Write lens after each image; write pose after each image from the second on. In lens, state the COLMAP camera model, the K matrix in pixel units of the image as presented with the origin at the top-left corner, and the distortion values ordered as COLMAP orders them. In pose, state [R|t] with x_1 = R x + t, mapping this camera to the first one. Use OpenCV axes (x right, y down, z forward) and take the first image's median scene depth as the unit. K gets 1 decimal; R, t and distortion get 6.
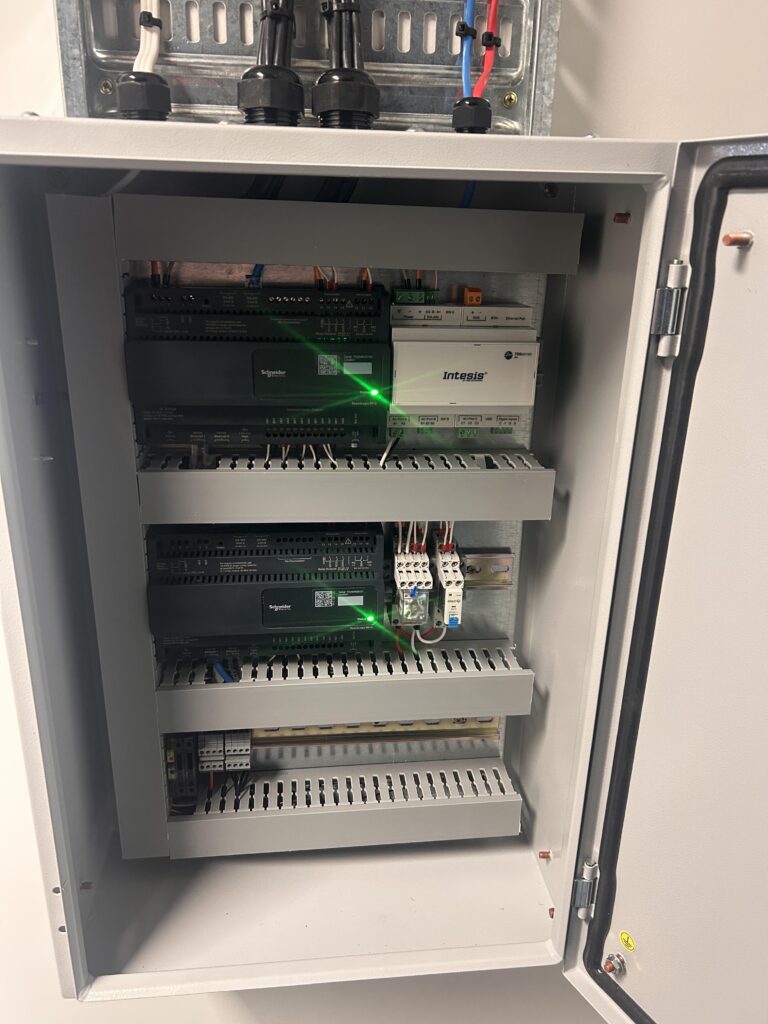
lens RADIAL K [[768.3, 0, 384.0], [0, 768.3, 512.0], [0, 0, 1]] dist [0.003010, 0.000227]
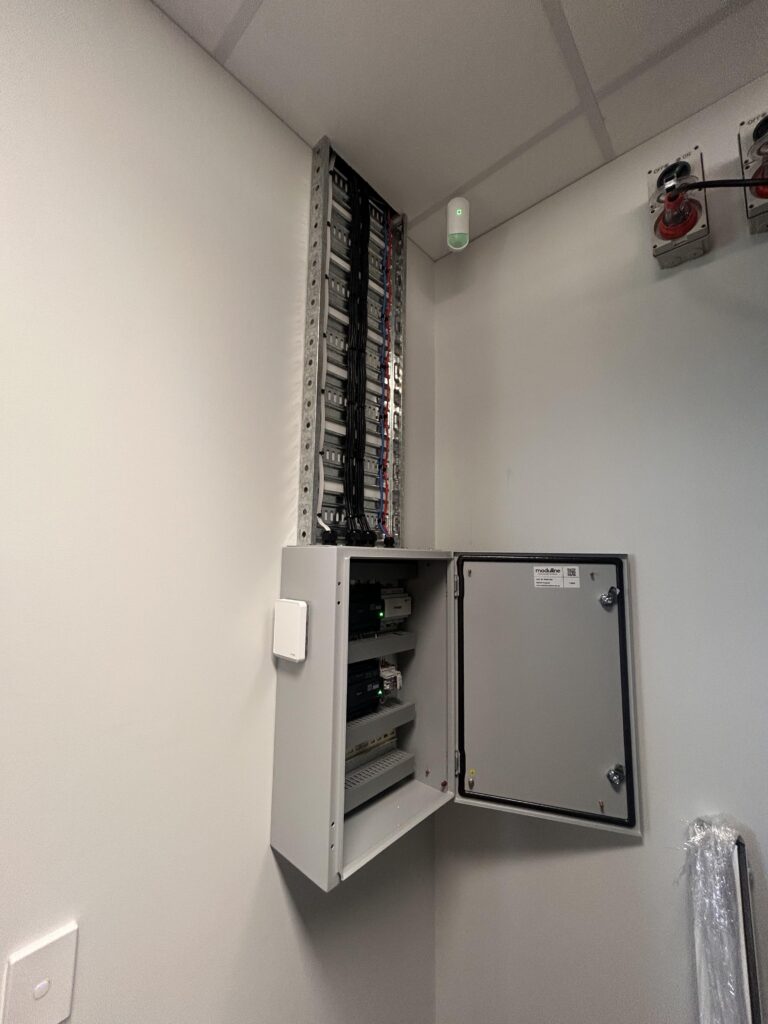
lens RADIAL K [[409.4, 0, 384.0], [0, 409.4, 512.0], [0, 0, 1]] dist [-0.000379, -0.000023]
pose [[0.751500, 0.062696, 0.656747, -1.181904], [0.218777, 0.915463, -0.337735, 0.040847], [-0.622402, 0.397489, 0.674254, -0.392954]]
